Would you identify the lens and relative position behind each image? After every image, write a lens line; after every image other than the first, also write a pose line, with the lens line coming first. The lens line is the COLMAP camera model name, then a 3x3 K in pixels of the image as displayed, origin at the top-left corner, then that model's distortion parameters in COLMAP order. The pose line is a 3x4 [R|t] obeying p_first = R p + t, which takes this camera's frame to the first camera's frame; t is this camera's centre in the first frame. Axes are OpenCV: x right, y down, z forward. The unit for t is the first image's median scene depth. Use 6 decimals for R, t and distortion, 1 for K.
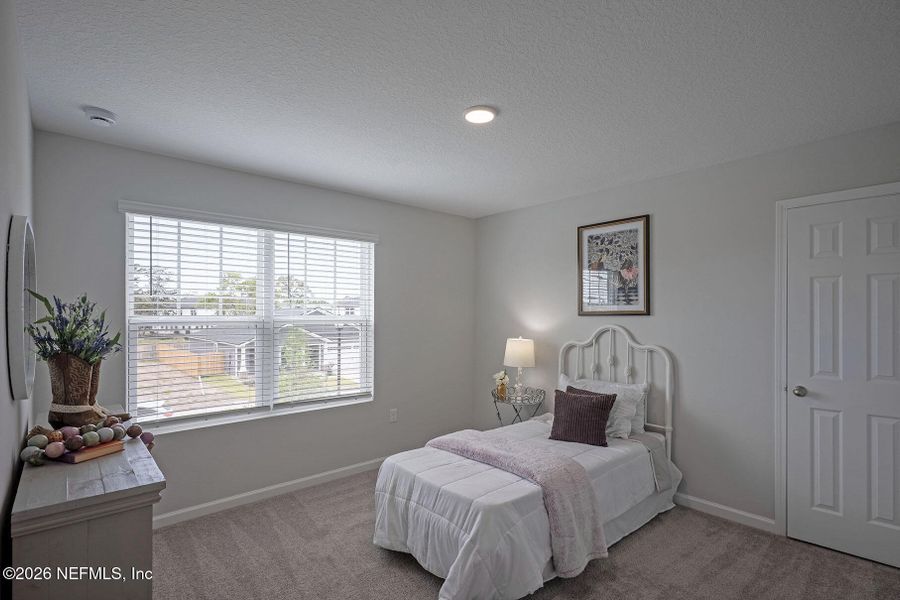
lens RADIAL K [[429.2, 0, 434.1], [0, 429.2, 311.3], [0, 0, 1]] dist [0.000934, 0.000233]
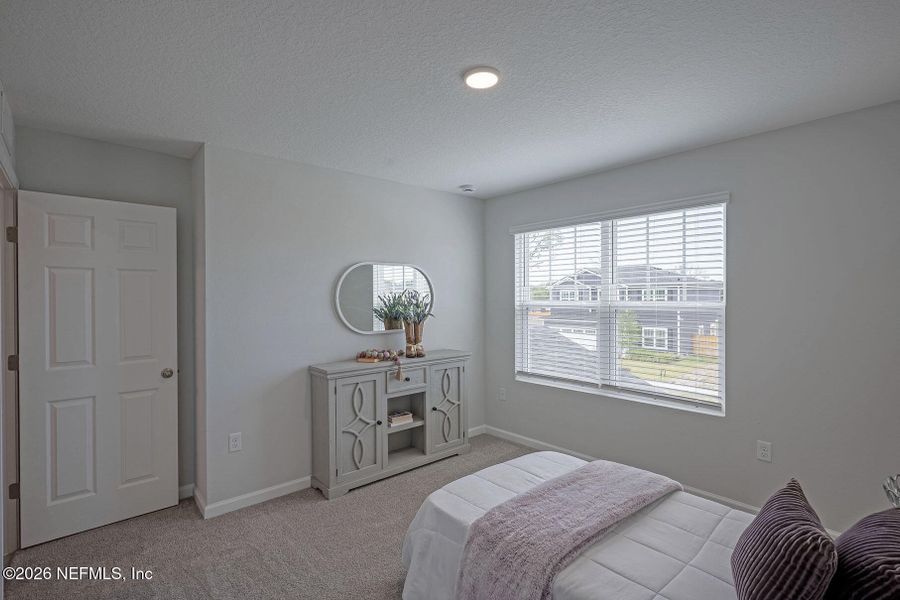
lens RADIAL K [[426.5, 0, 436.9], [0, 426.5, 298.4], [0, 0, 1]] dist [0.000305, 0.000169]
pose [[0.005640, -0.000020, -0.999984, 0.687243], [0.006147, 0.999981, 0.000014, 0.001400], [0.999965, -0.006147, 0.005640, 0.585404]]
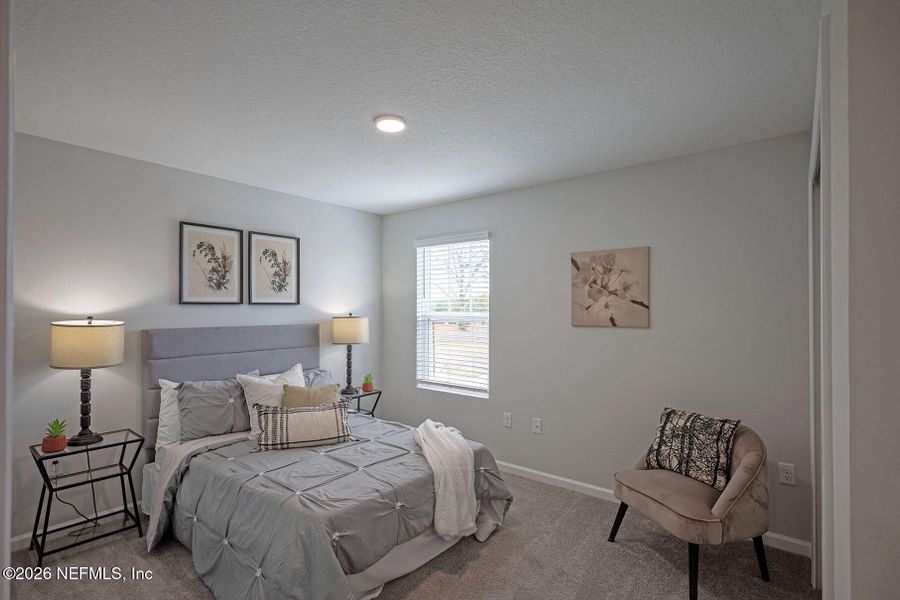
lens RADIAL K [[440.2, 0, 450.0], [0, 440.2, 300.0], [0, 0, 1]] dist [0.003440, 0.000694]
pose [[0.194356, -0.020462, -0.980718, 0.777400], [0.003422, 0.999790, -0.020182, 0.001825], [0.980925, 0.000566, 0.194386, 0.661083]]
